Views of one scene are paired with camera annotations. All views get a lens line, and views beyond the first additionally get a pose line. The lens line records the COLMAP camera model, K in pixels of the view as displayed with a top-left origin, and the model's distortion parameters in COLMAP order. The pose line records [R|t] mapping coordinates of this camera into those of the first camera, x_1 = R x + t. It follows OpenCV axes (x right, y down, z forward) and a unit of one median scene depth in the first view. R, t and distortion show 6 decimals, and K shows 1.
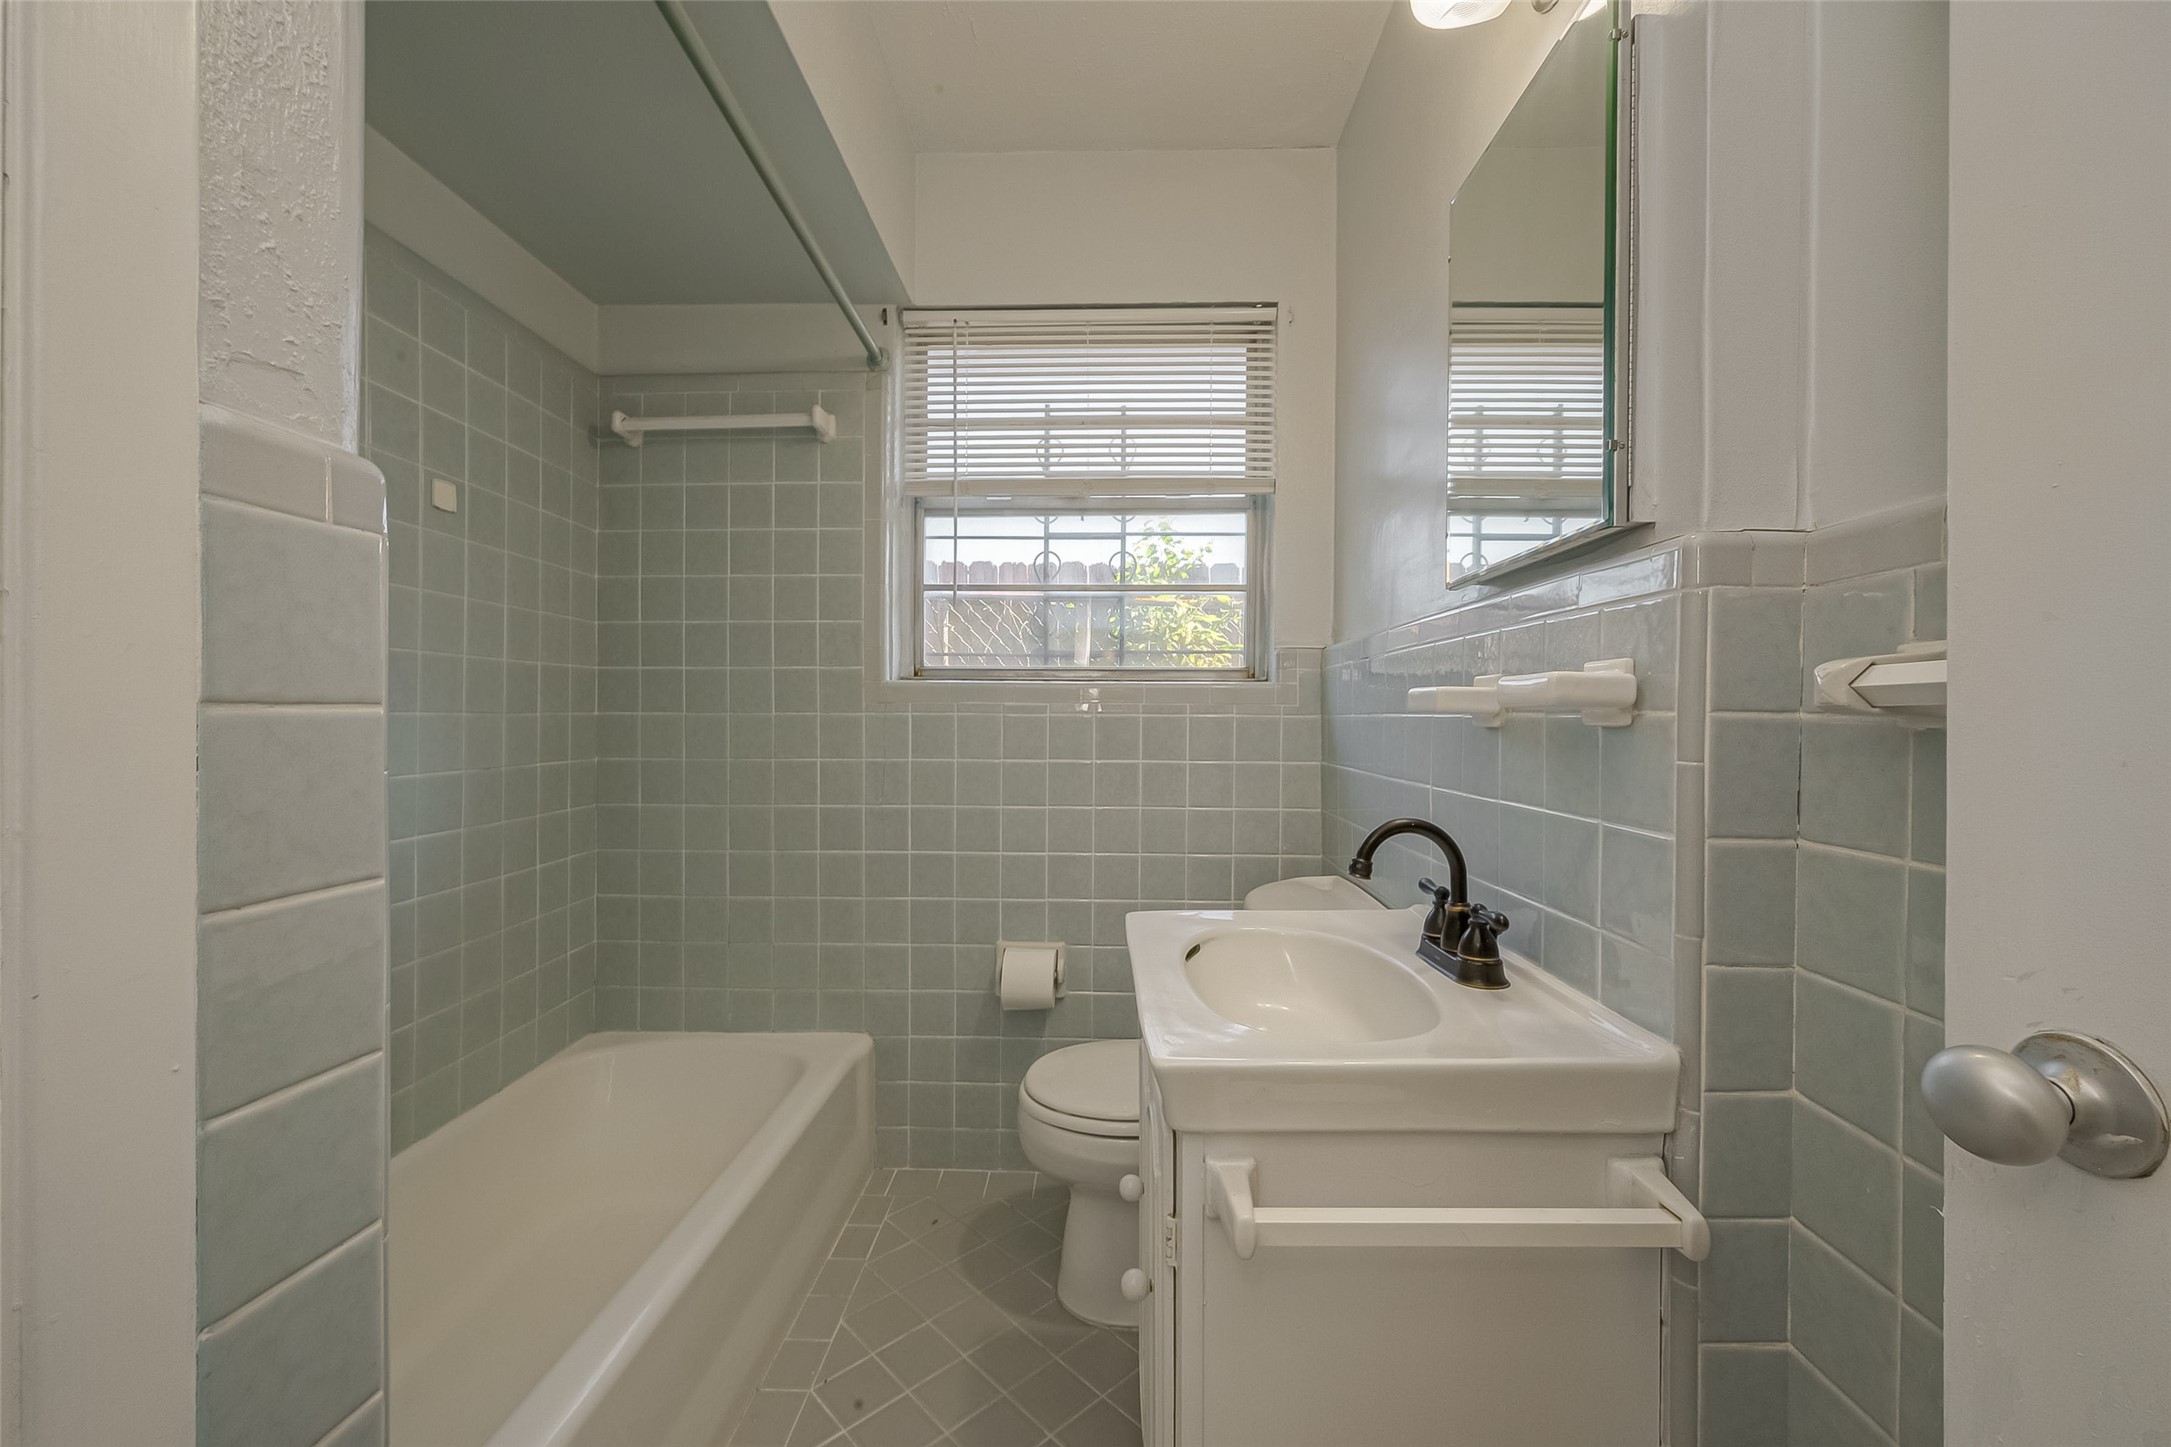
lens RADIAL K [[853.9, 0, 1087.3], [0, 853.9, 721.3], [0, 0, 1]] dist [-0.001725, 0.000668]
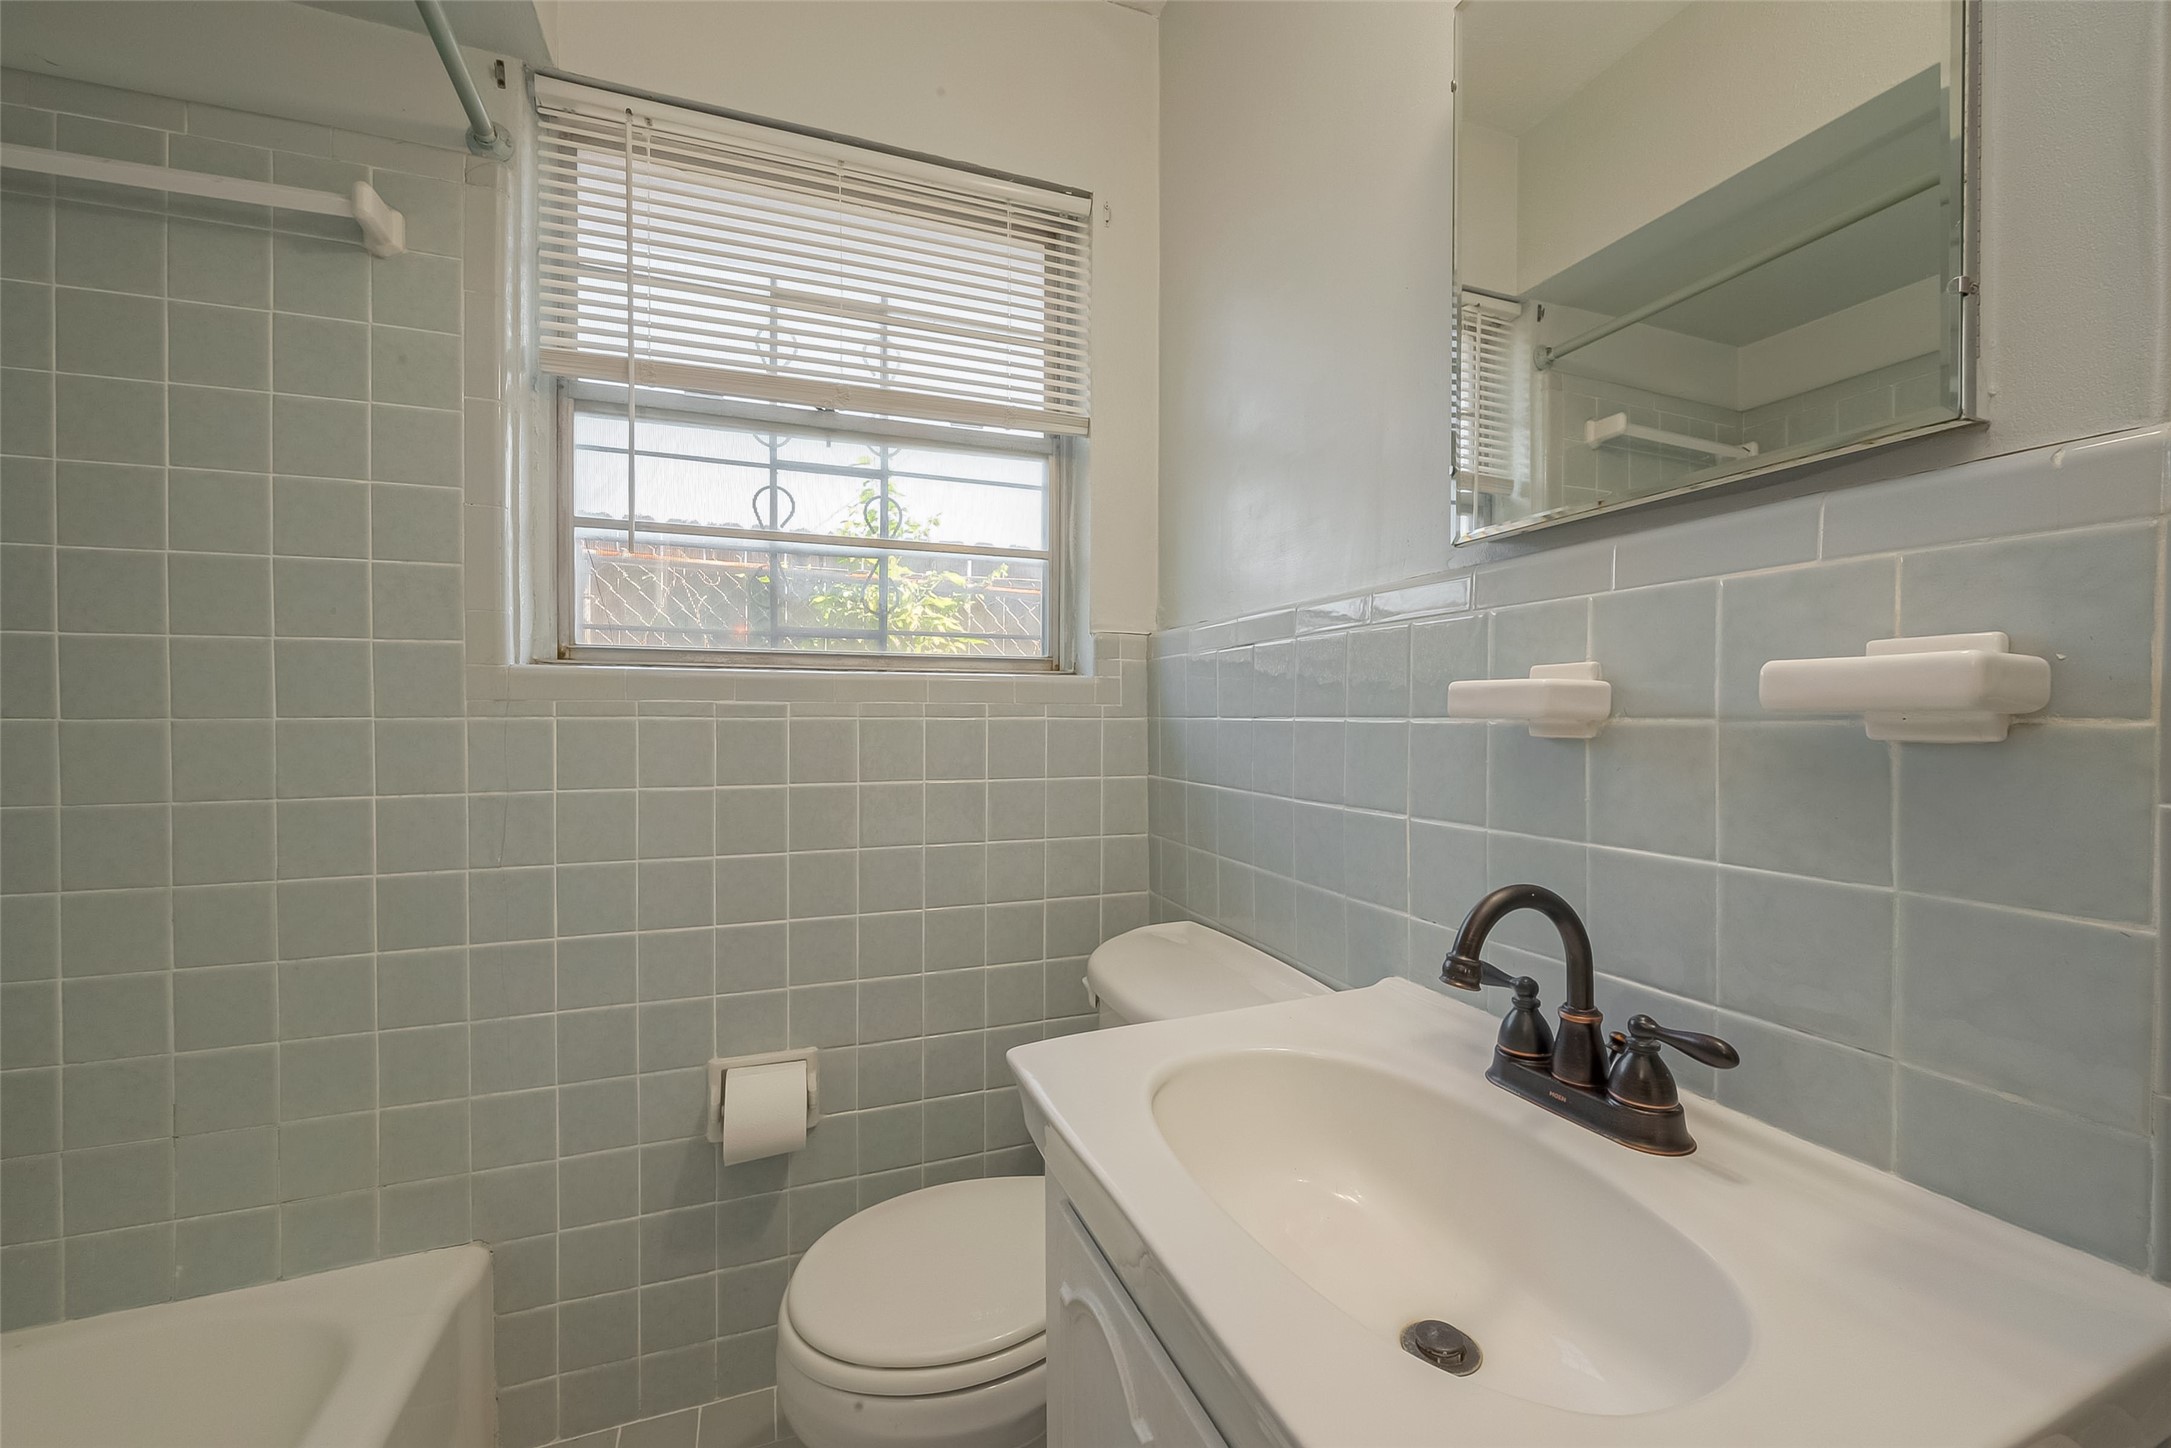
lens RADIAL K [[853.9, 0, 1082.2], [0, 853.9, 721.9], [0, 0, 1]] dist [-0.001725, 0.000668]
pose [[0.925761, -0.006836, 0.378048, -0.085951], [0.005844, 0.999976, 0.003772, -0.006318], [-0.378064, -0.001283, 0.925778, 0.275233]]
